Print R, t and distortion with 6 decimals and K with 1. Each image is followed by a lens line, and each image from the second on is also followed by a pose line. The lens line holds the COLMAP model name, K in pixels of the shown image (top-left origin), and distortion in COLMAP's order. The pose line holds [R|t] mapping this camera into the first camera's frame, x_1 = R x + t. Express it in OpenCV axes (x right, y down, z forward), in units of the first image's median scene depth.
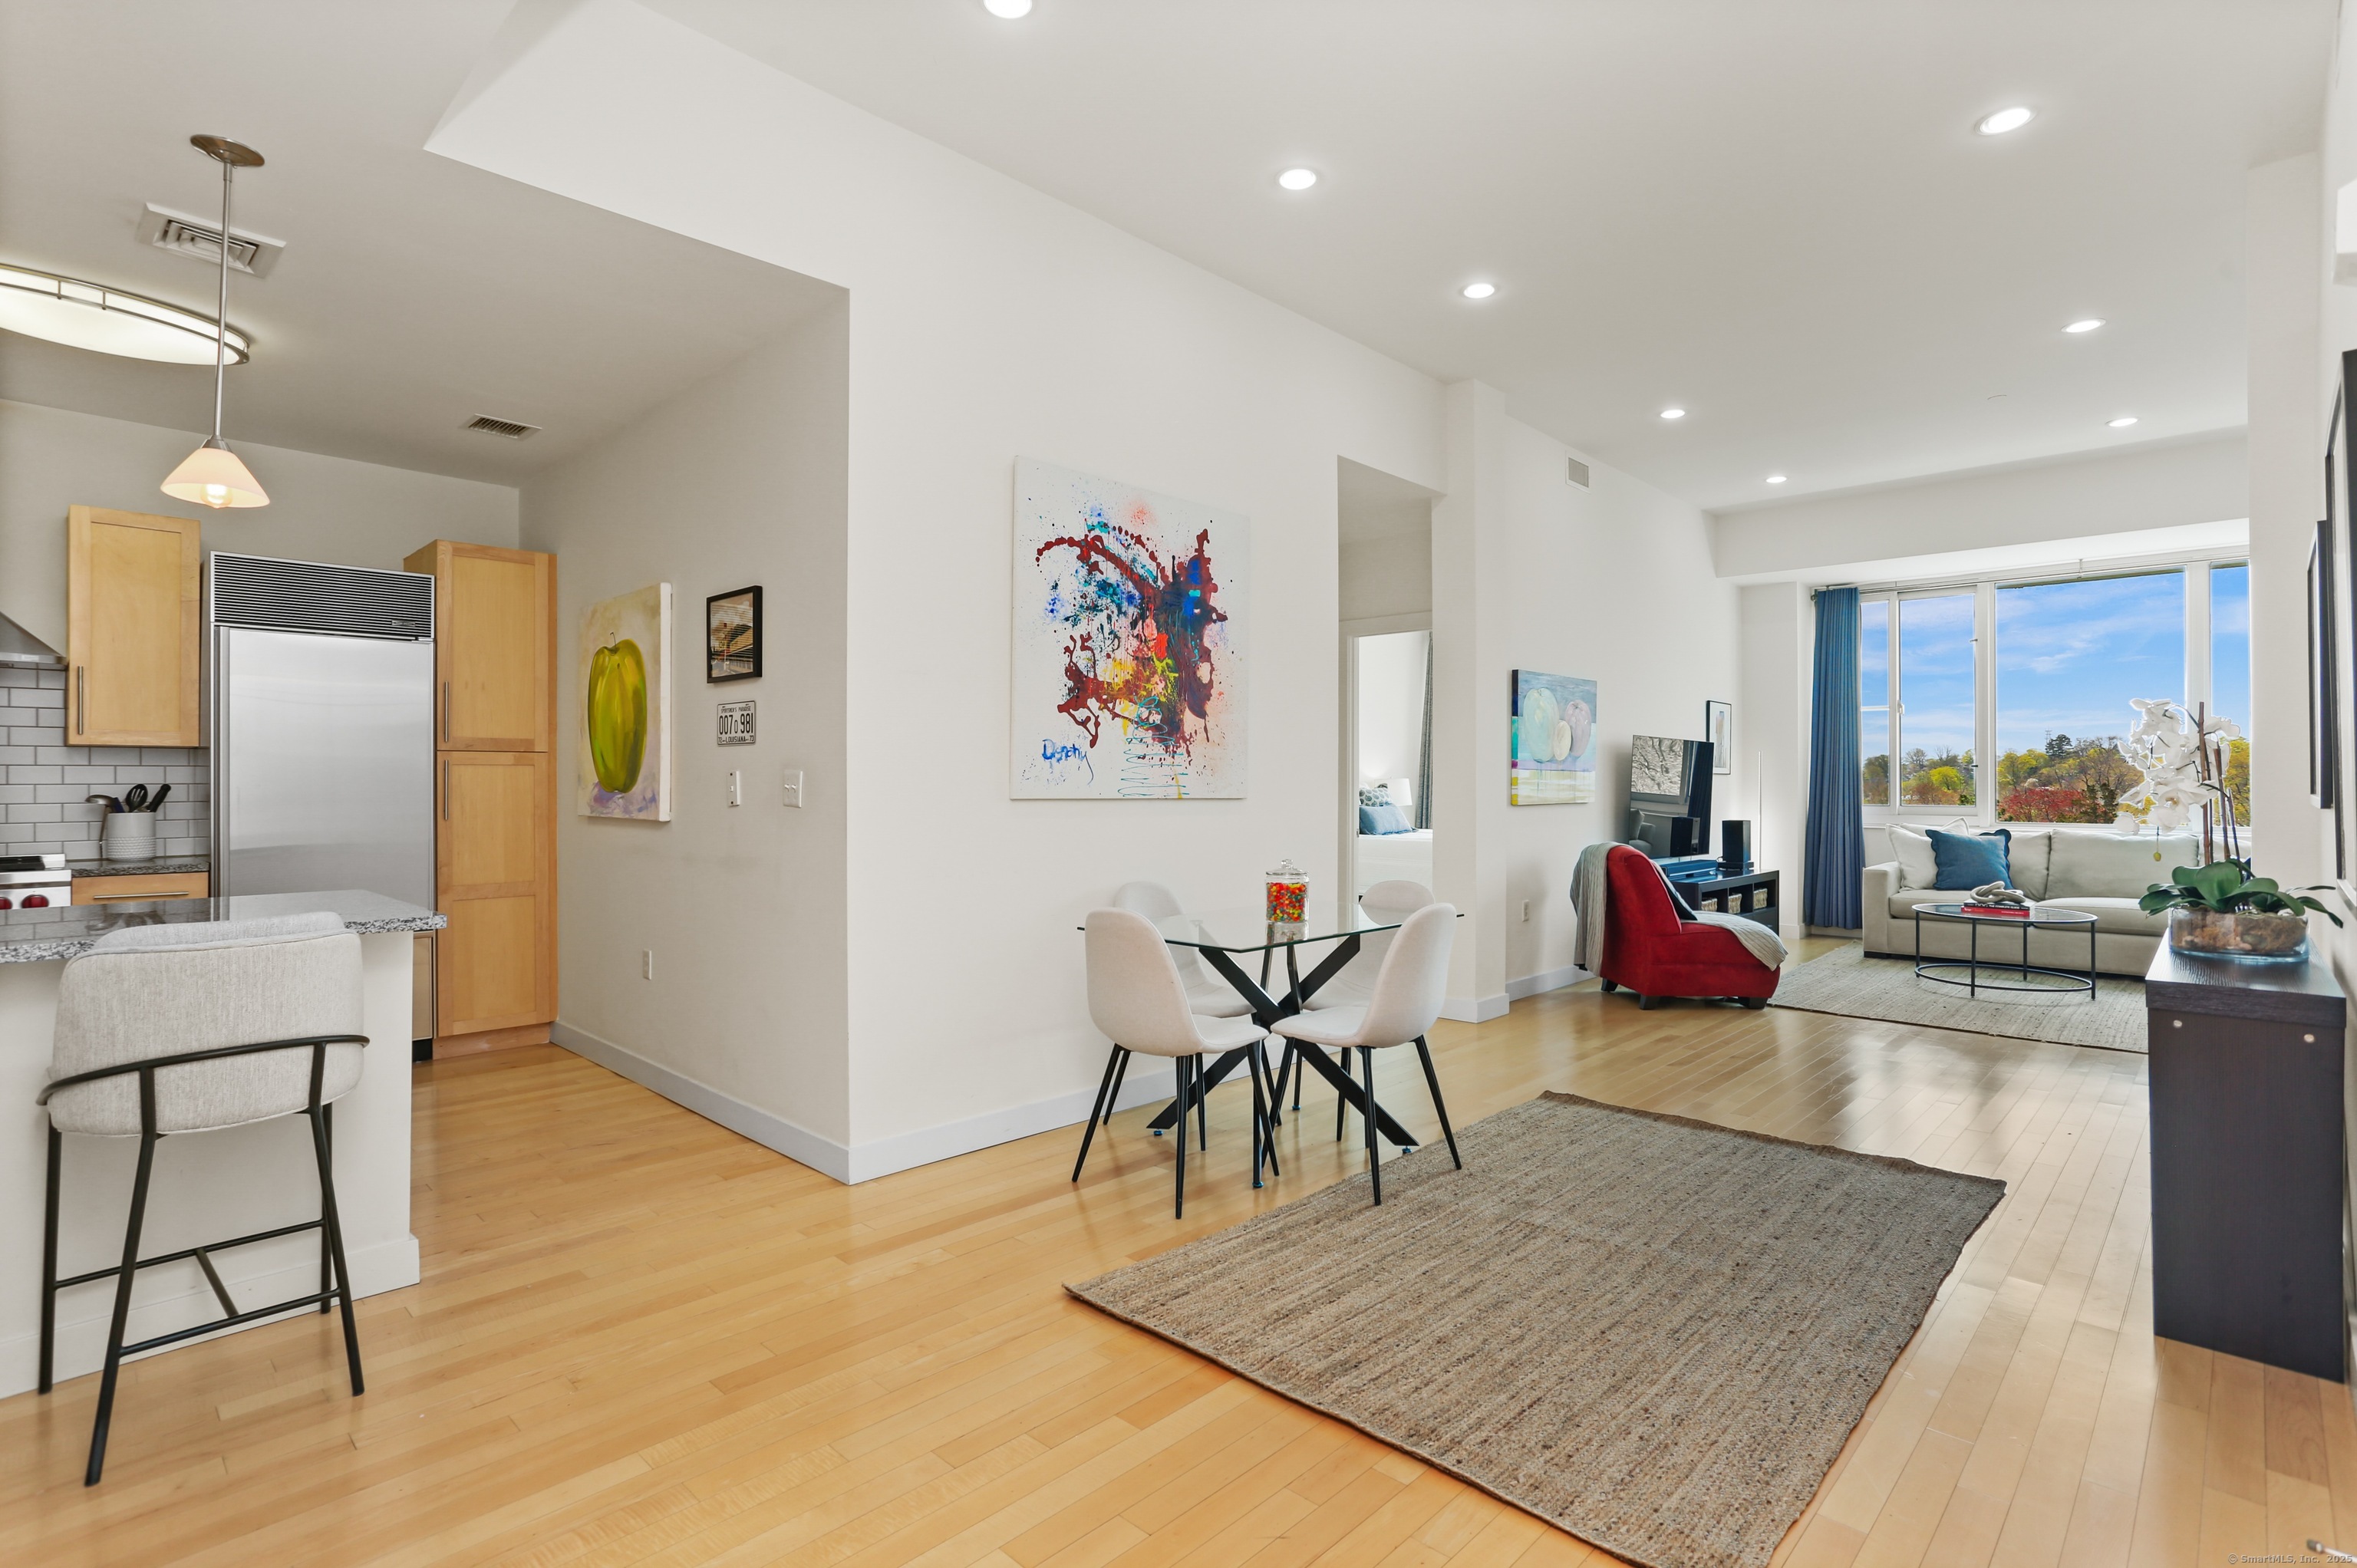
lens RADIAL K [[1128.2, 0, 1178.5], [0, 1128.2, 784.0], [0, 0, 1]] dist [-0.056343, 0.032266]
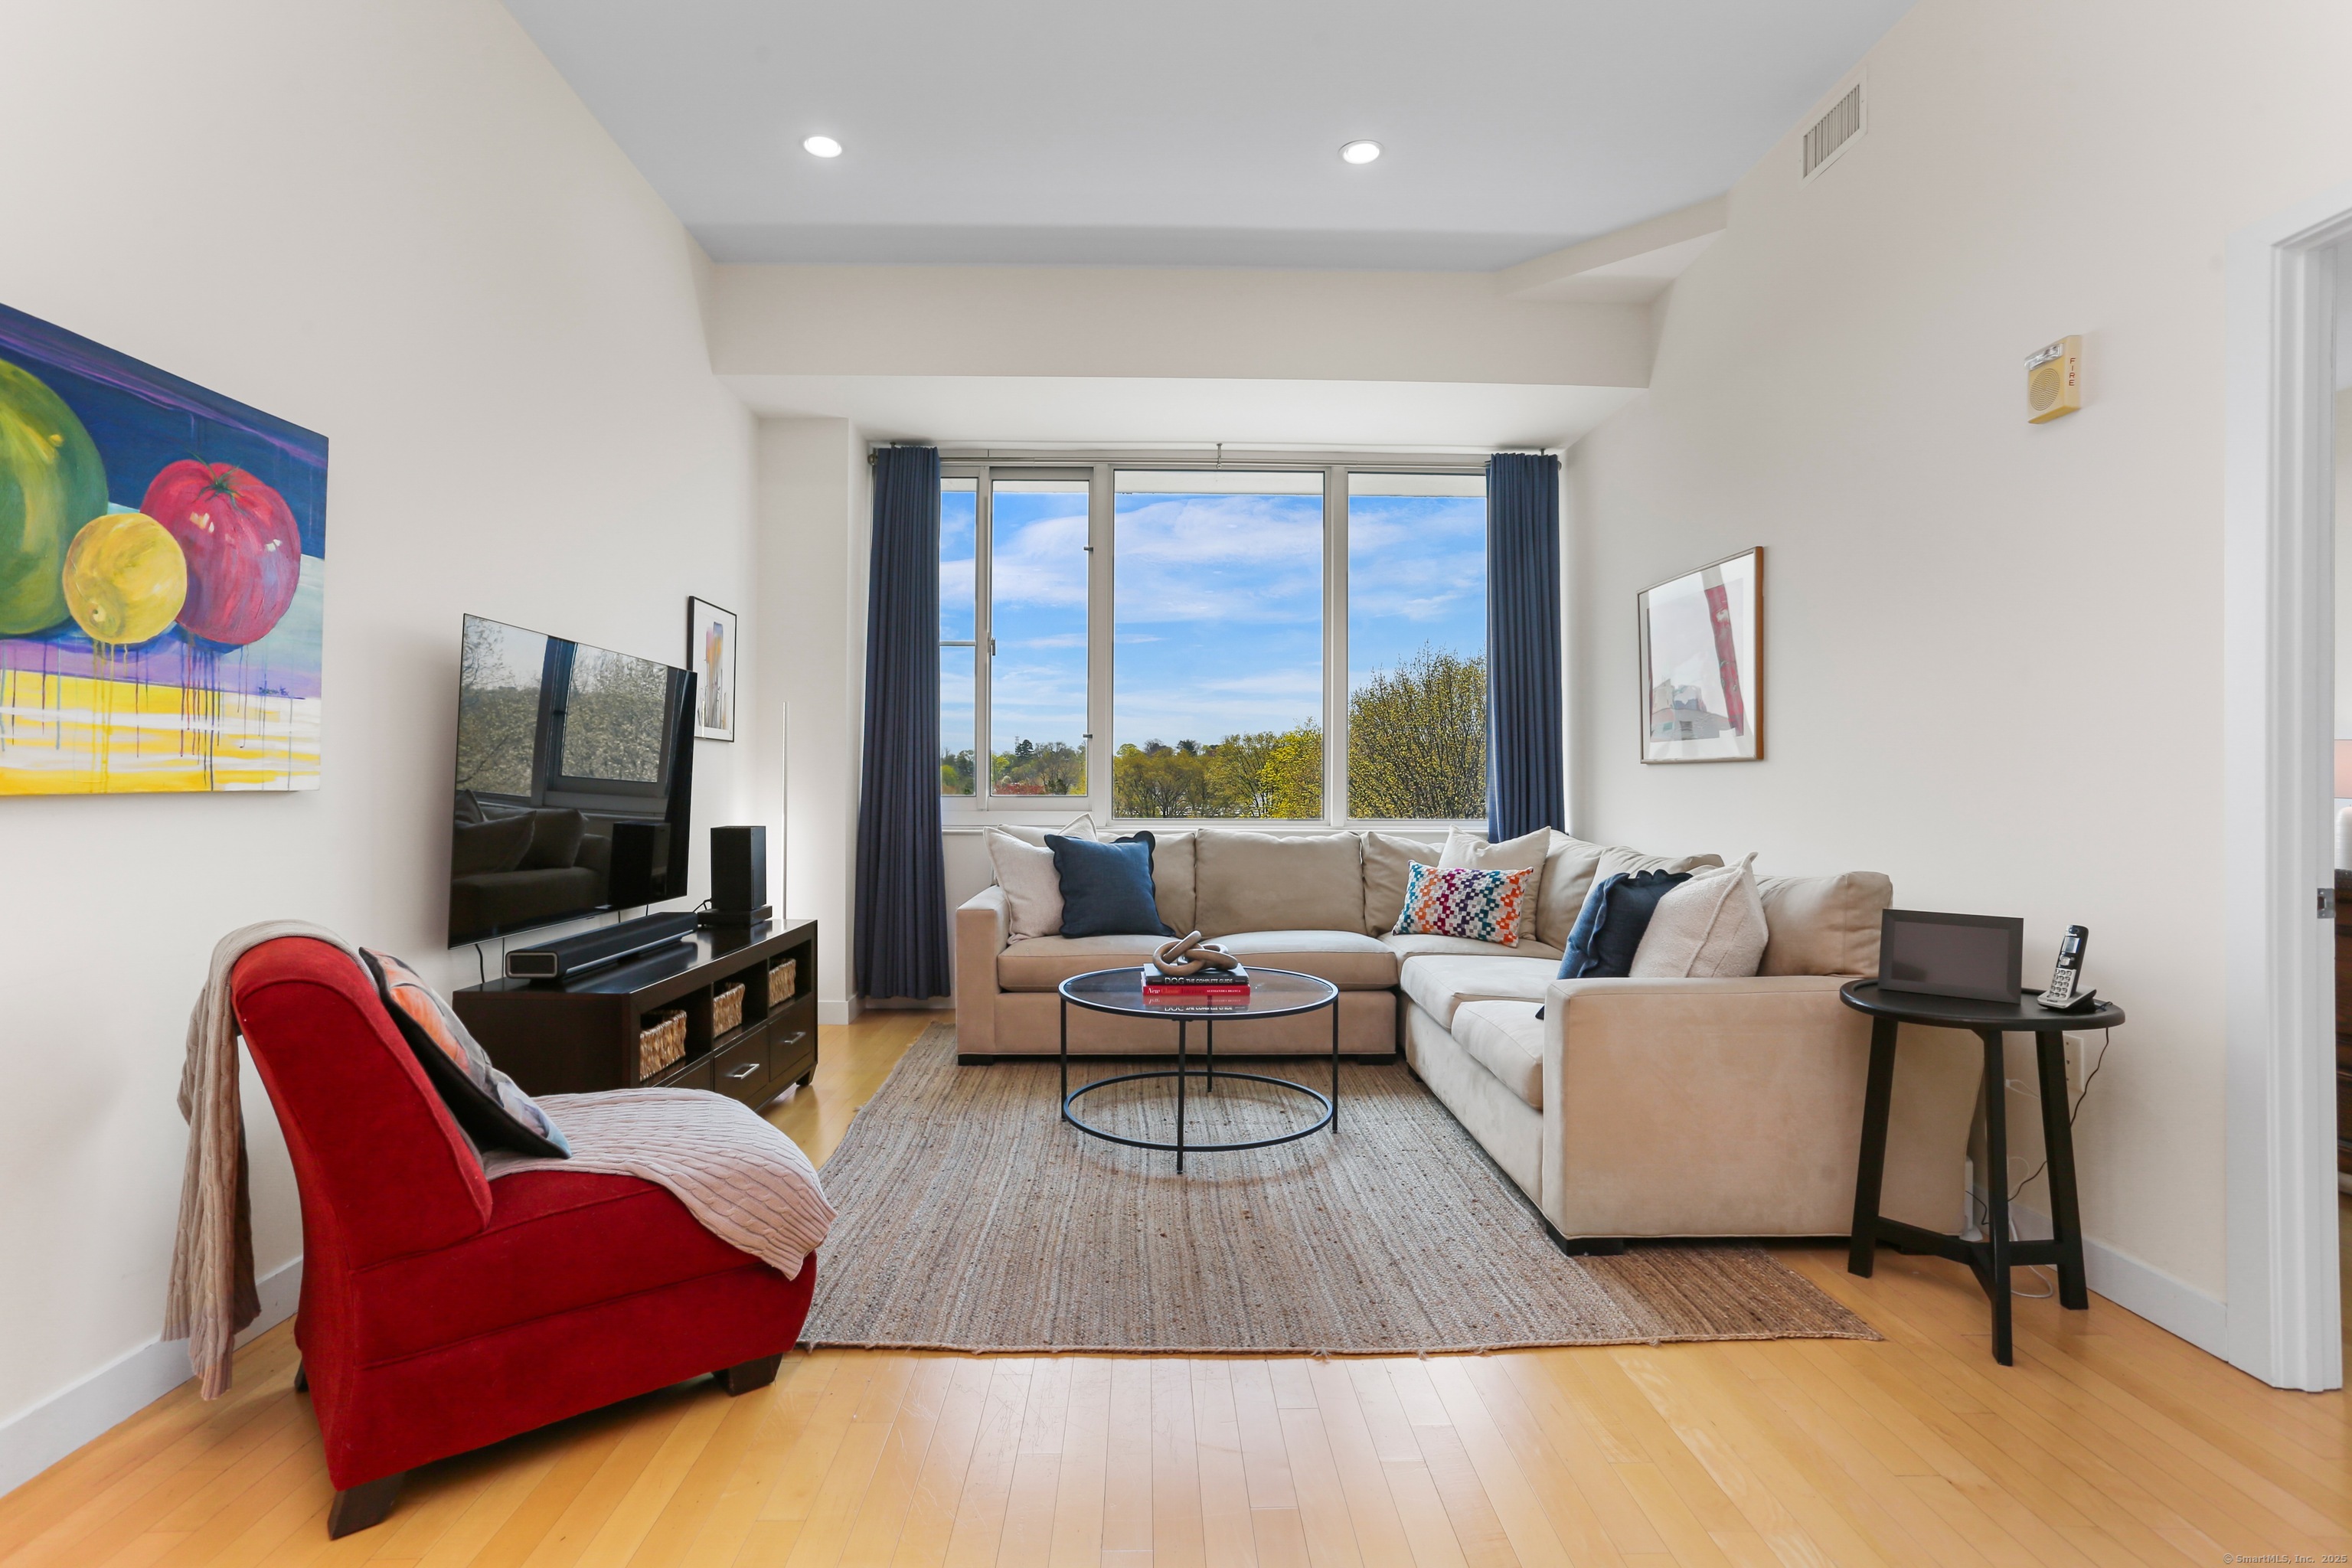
lens RADIAL K [[1149.6, 0, 1166.8], [0, 1149.6, 800.9], [0, 0, 1]] dist [-0.056253, 0.033094]
pose [[0.700011, -0.010045, 0.714061, 0.510733], [-0.002695, 0.999857, 0.016708, 0.022161], [-0.714127, -0.013620, 0.699884, 0.952924]]
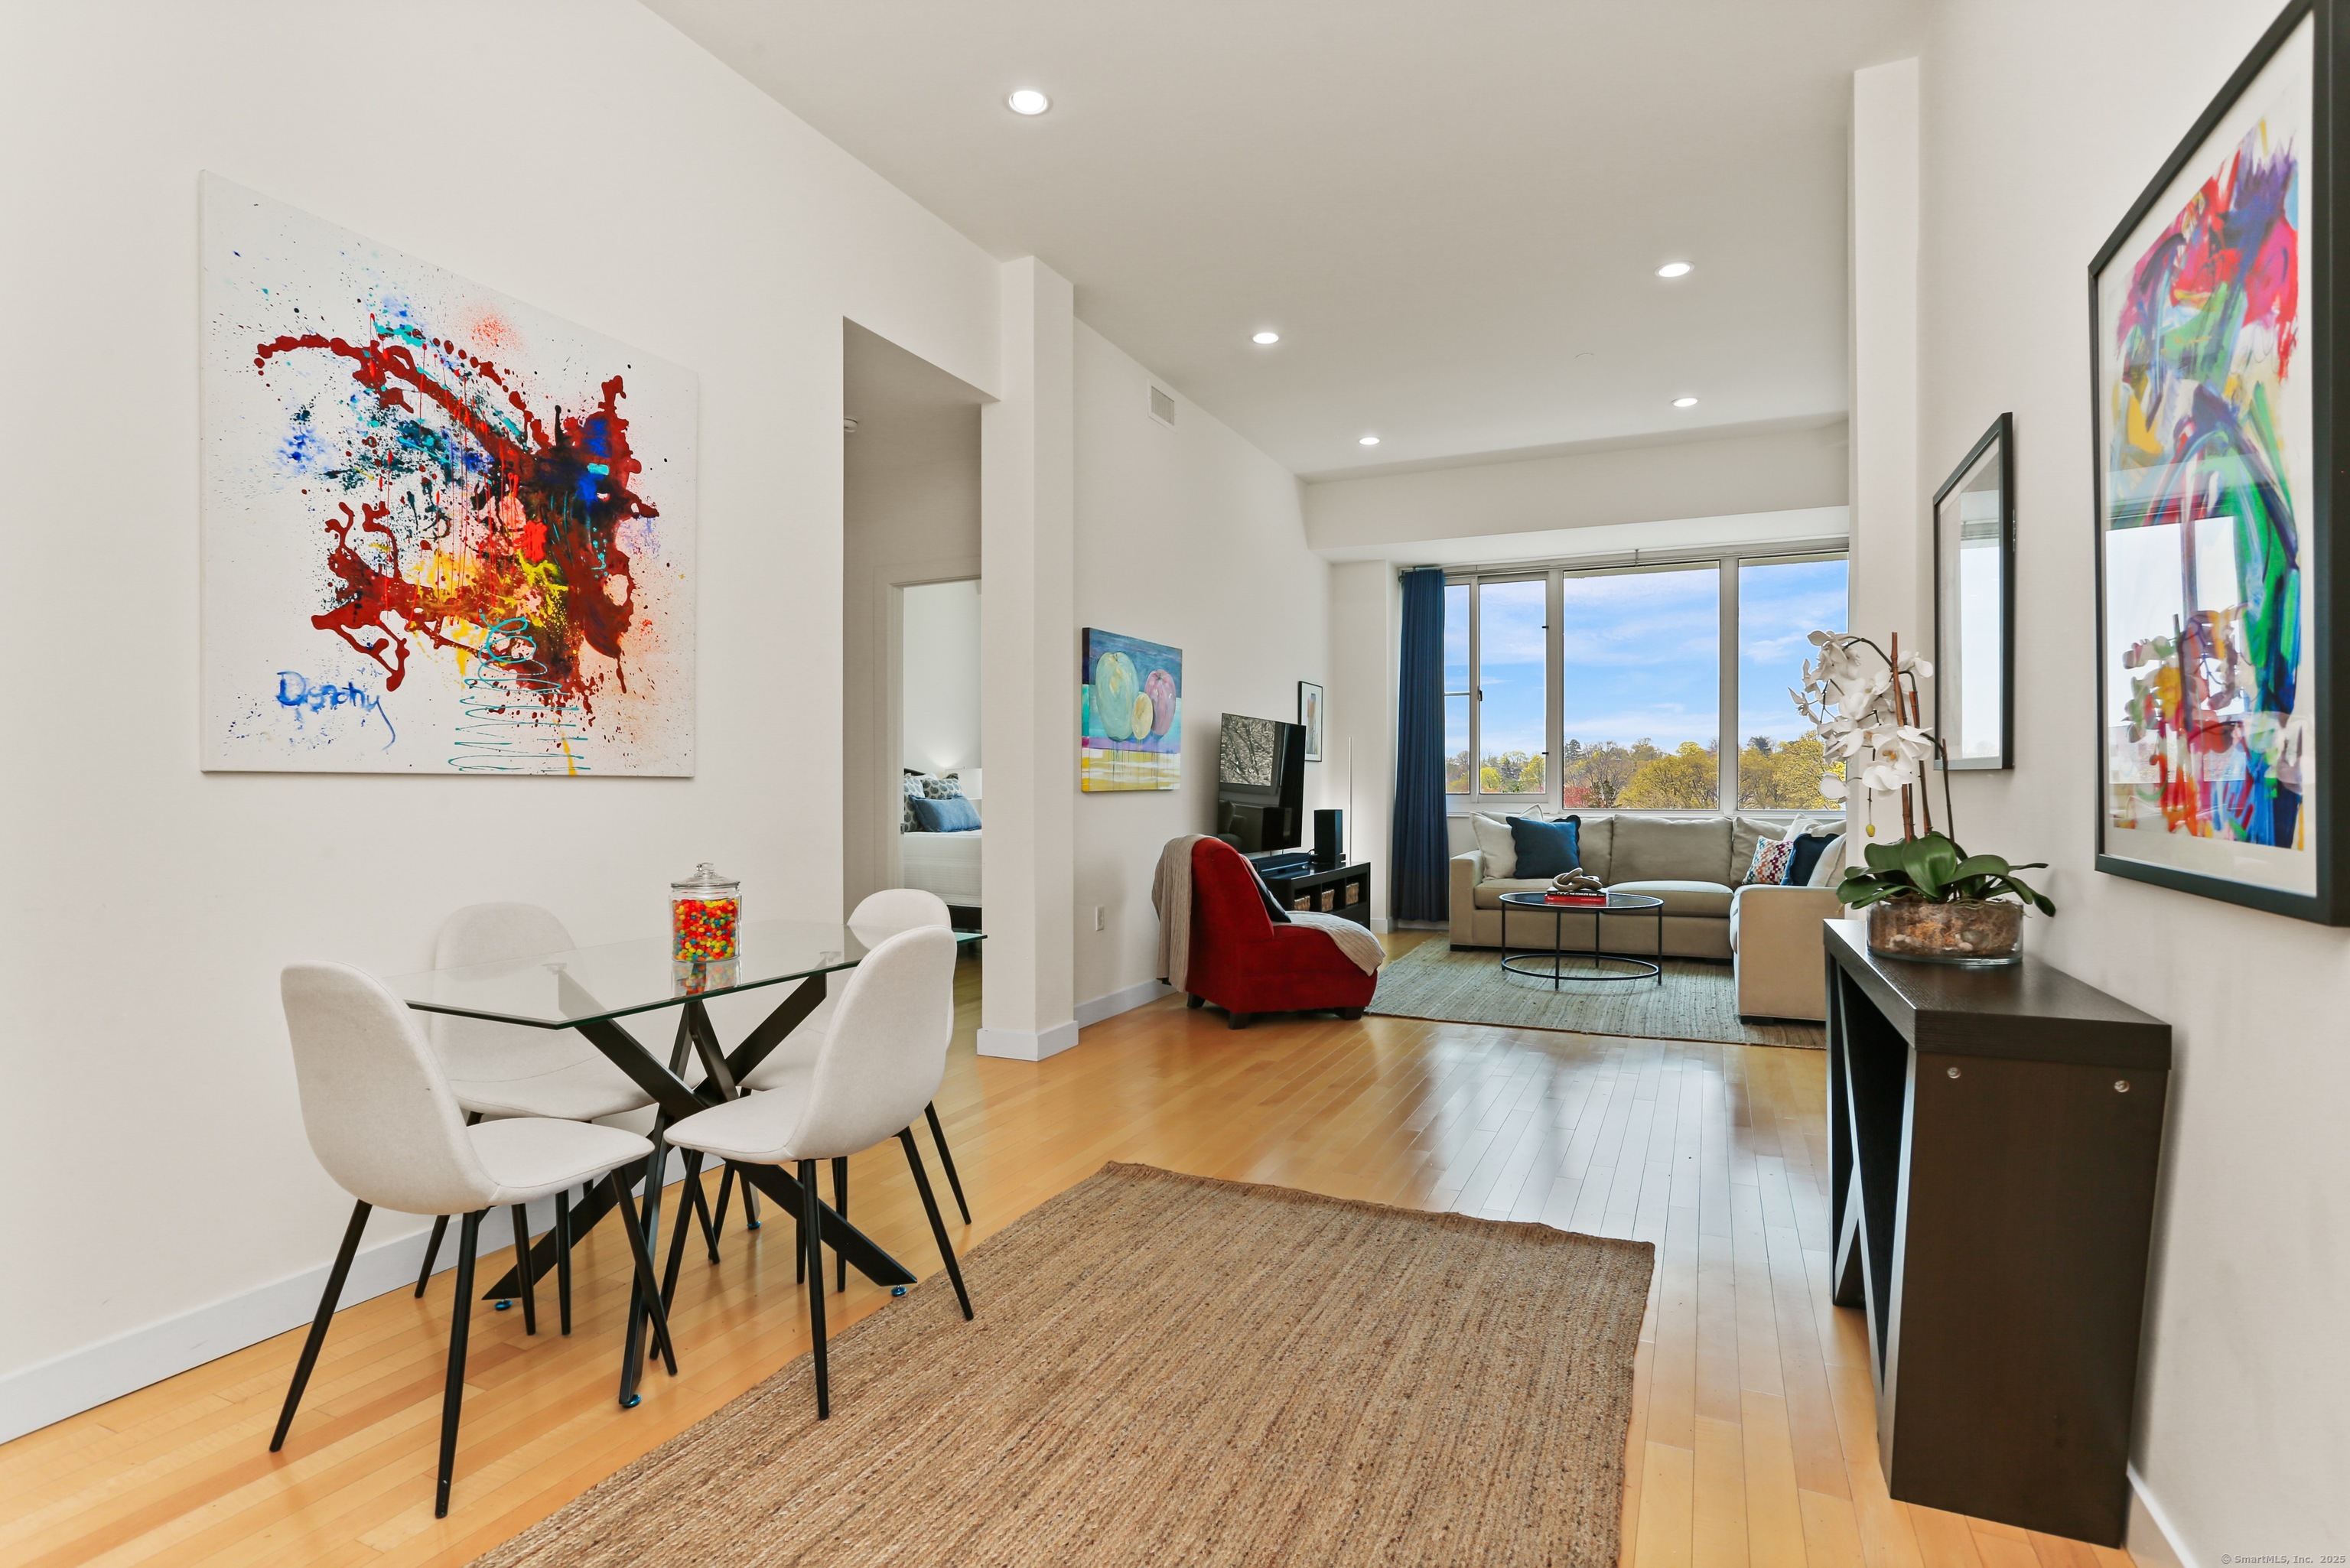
lens RADIAL K [[1148.6, 0, 1165.8], [0, 1148.6, 800.8], [0, 0, 1]] dist [-0.056253, 0.033094]
pose [[0.945774, -0.008805, 0.324706, 0.118263], [0.004207, 0.999881, 0.014859, 0.019861], [-0.324798, -0.012687, 0.945698, 0.265423]]
